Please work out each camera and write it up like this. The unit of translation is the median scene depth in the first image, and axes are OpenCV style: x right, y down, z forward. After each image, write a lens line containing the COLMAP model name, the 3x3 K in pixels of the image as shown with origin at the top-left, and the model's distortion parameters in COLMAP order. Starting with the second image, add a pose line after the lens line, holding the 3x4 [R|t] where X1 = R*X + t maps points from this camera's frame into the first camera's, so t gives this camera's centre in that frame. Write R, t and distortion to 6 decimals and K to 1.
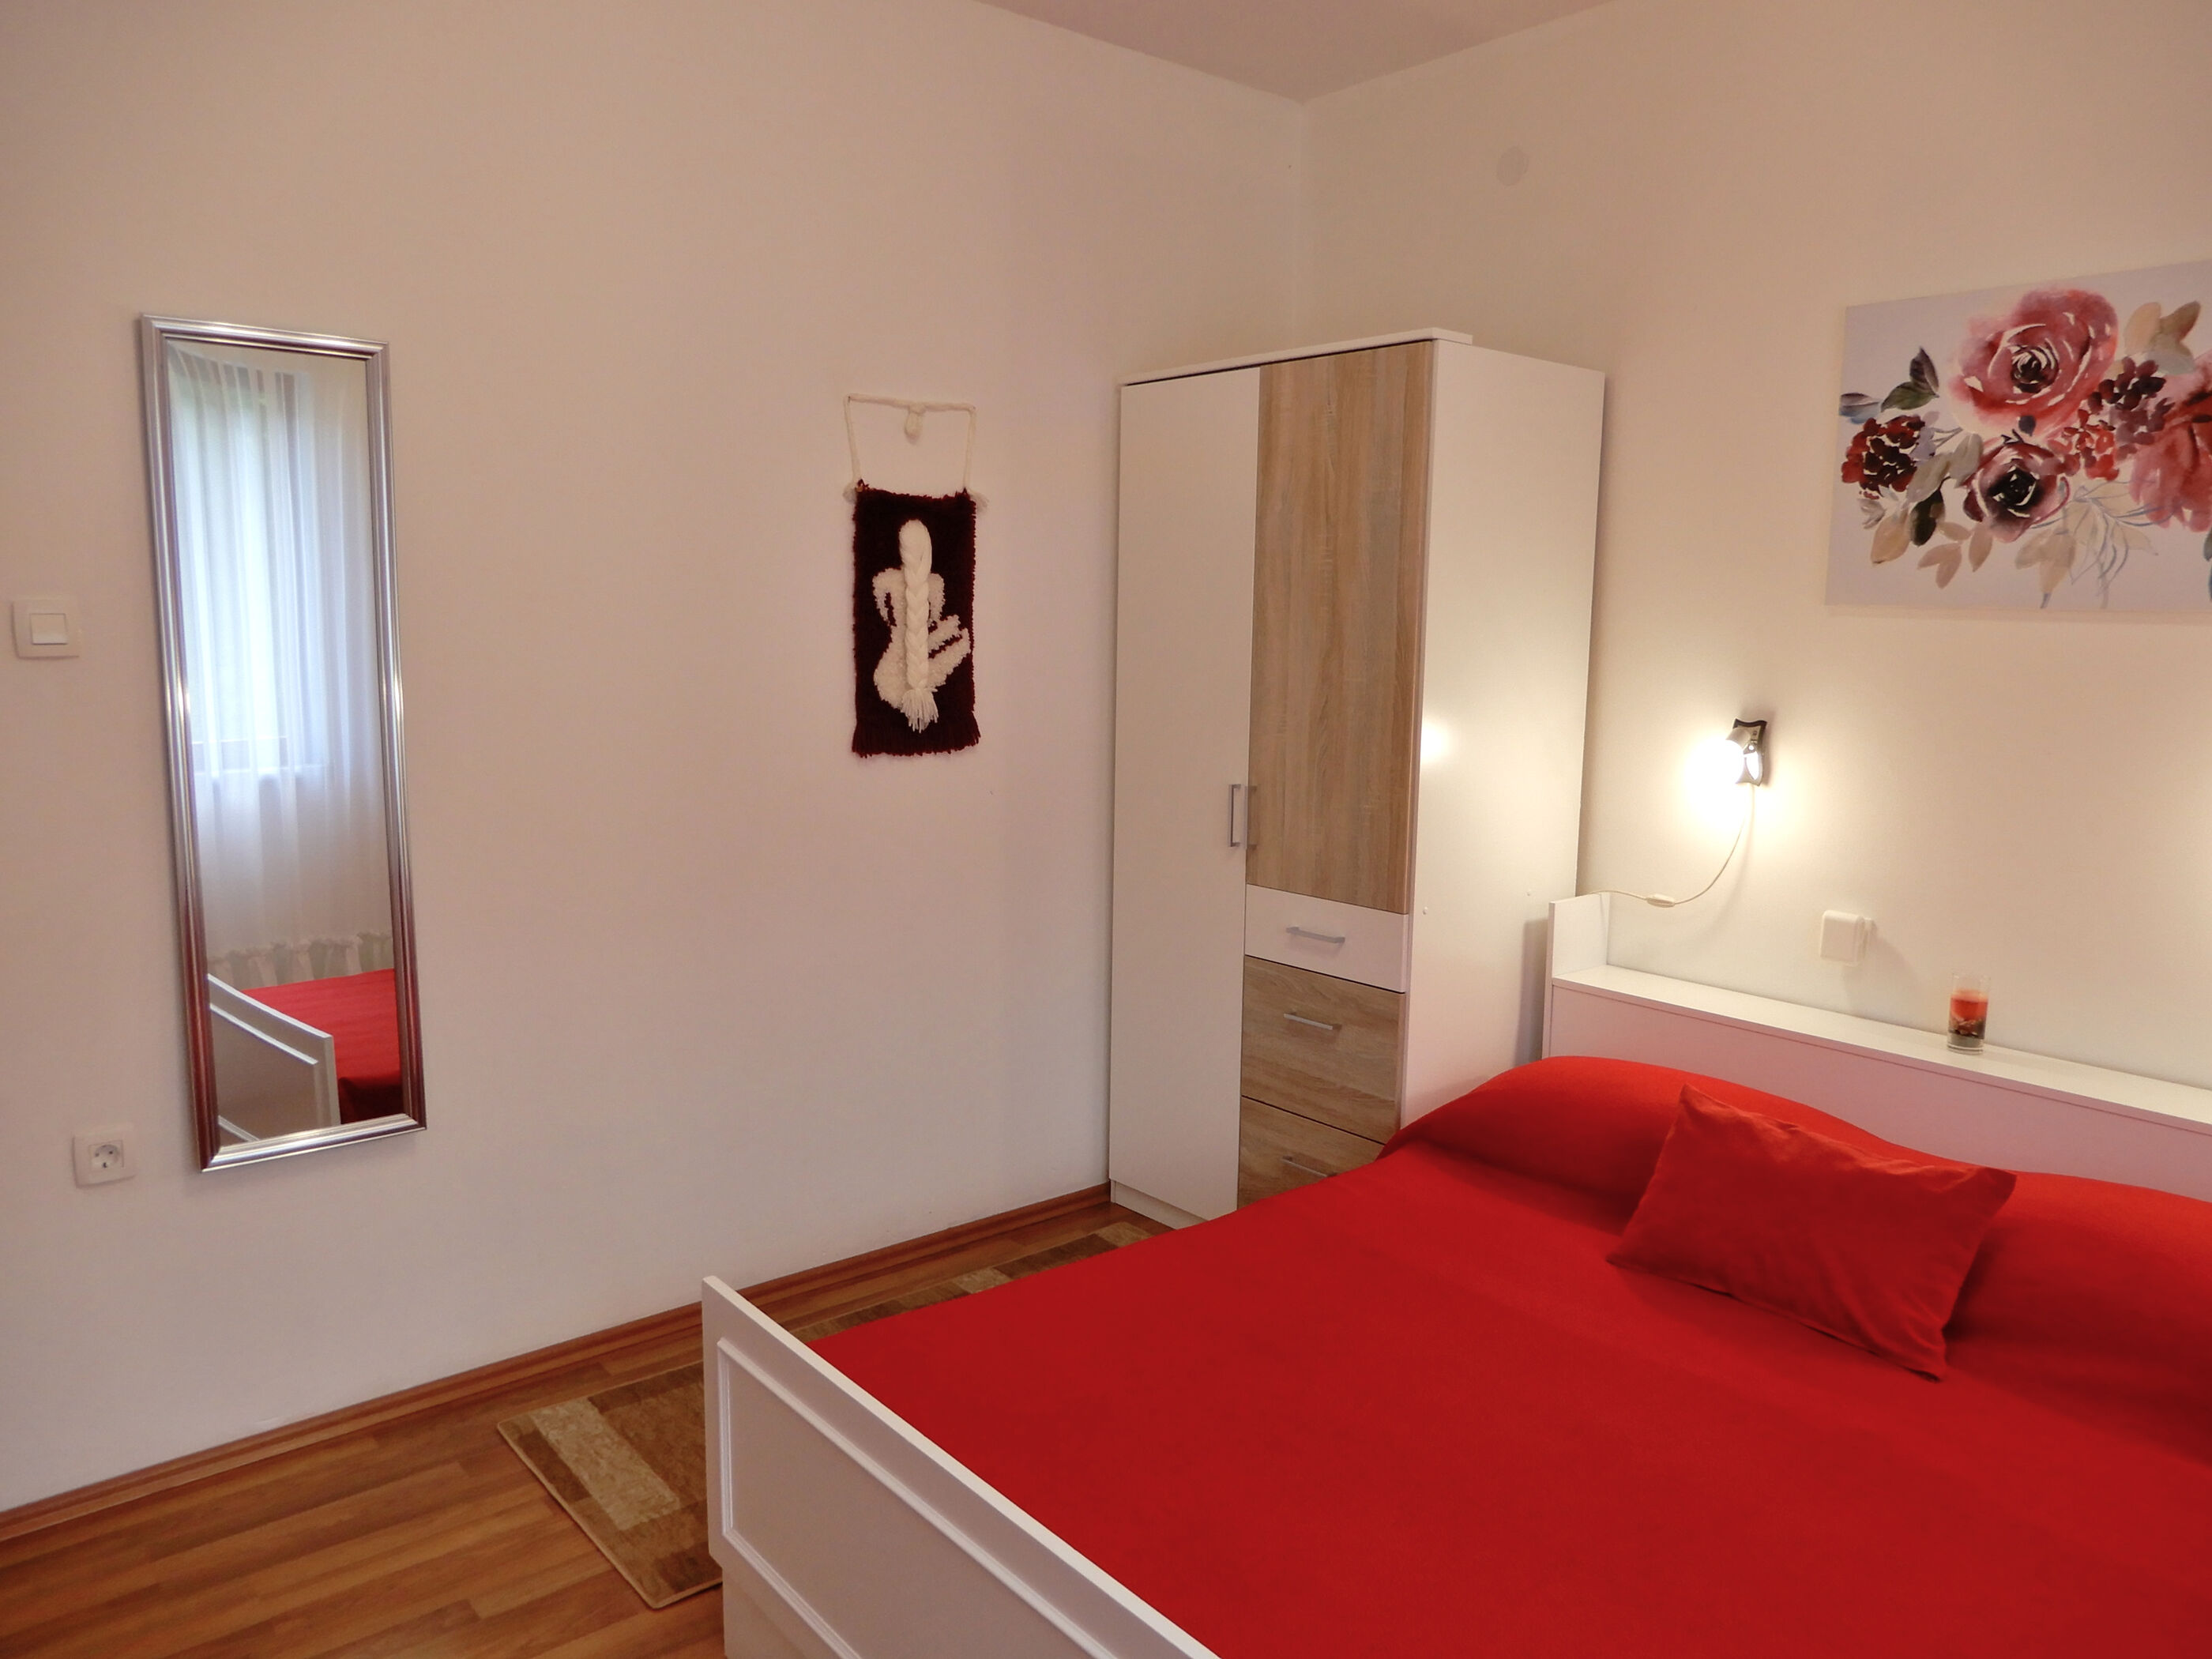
lens RADIAL K [[1568.8, 0, 1106.0], [0, 1568.8, 829.5], [0, 0, 1]] dist [-0.000377, 0.004588]
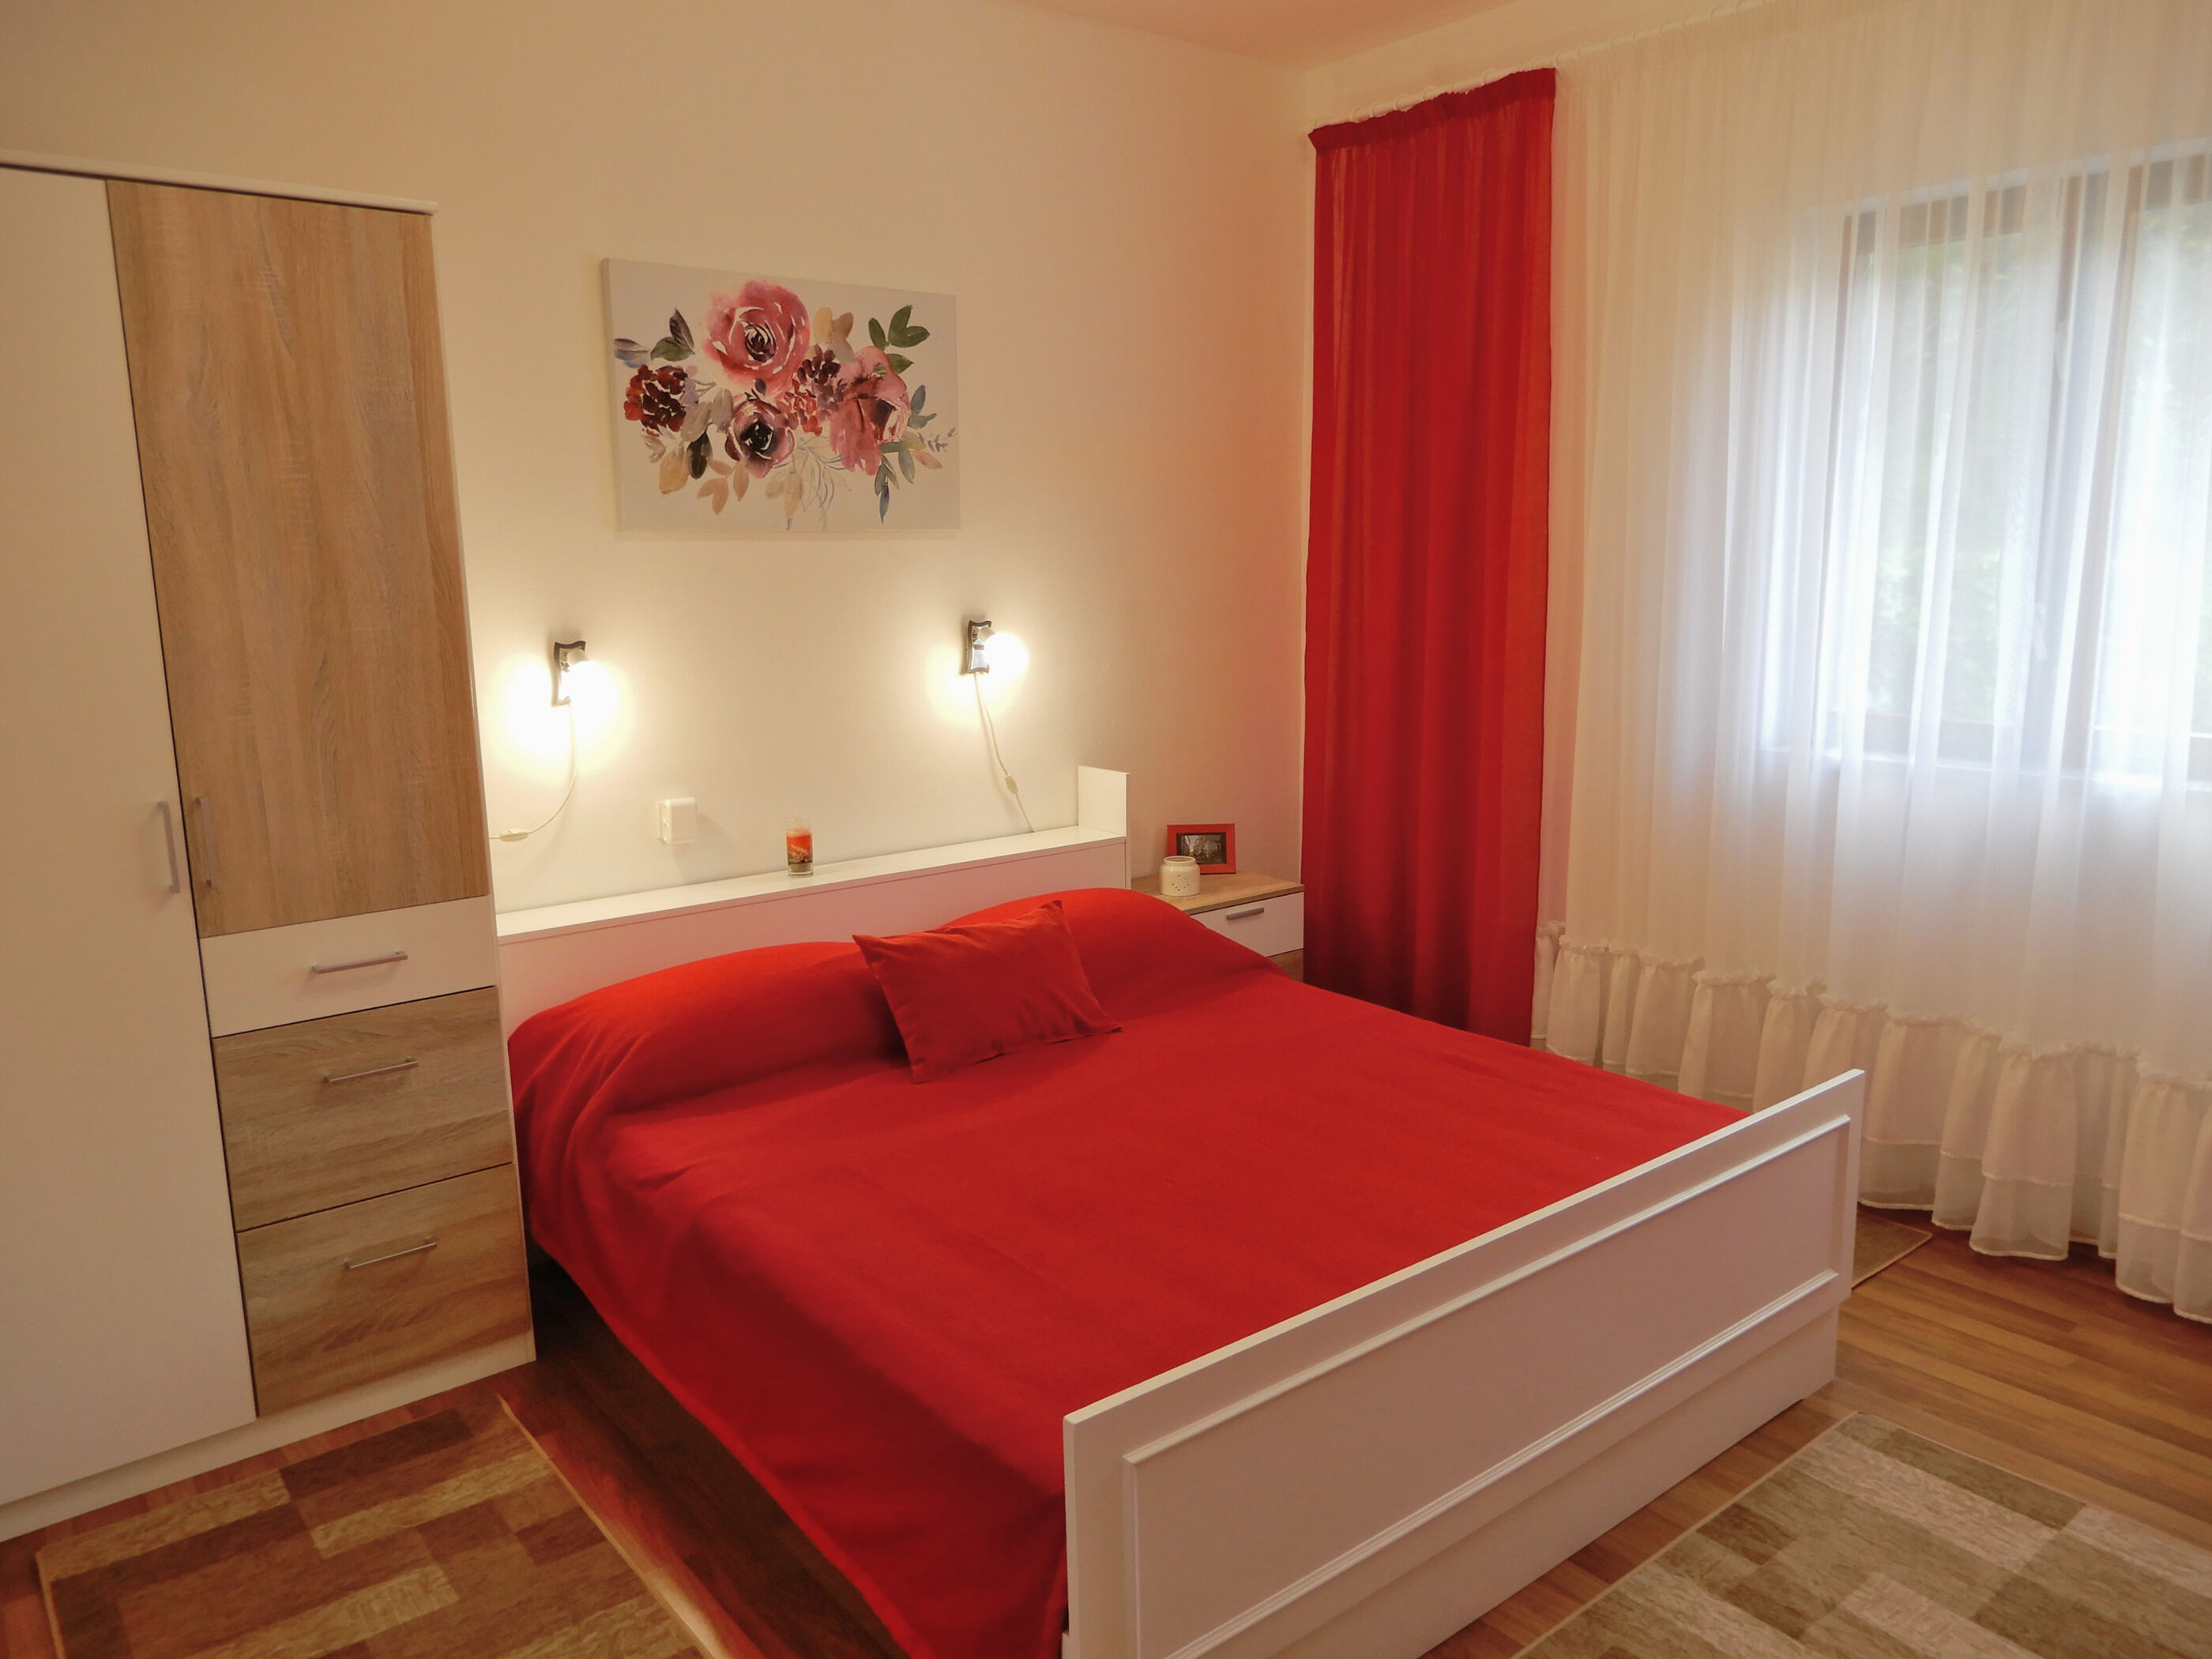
lens RADIAL K [[1568.8, 0, 1106.0], [0, 1568.8, 829.5], [0, 0, 1]] dist [-0.000377, 0.004588]
pose [[0.025232, -0.191419, 0.981184, -0.718762], [0.158920, 0.969783, 0.185109, -0.096901], [-0.986969, 0.151259, 0.054890, 0.690746]]
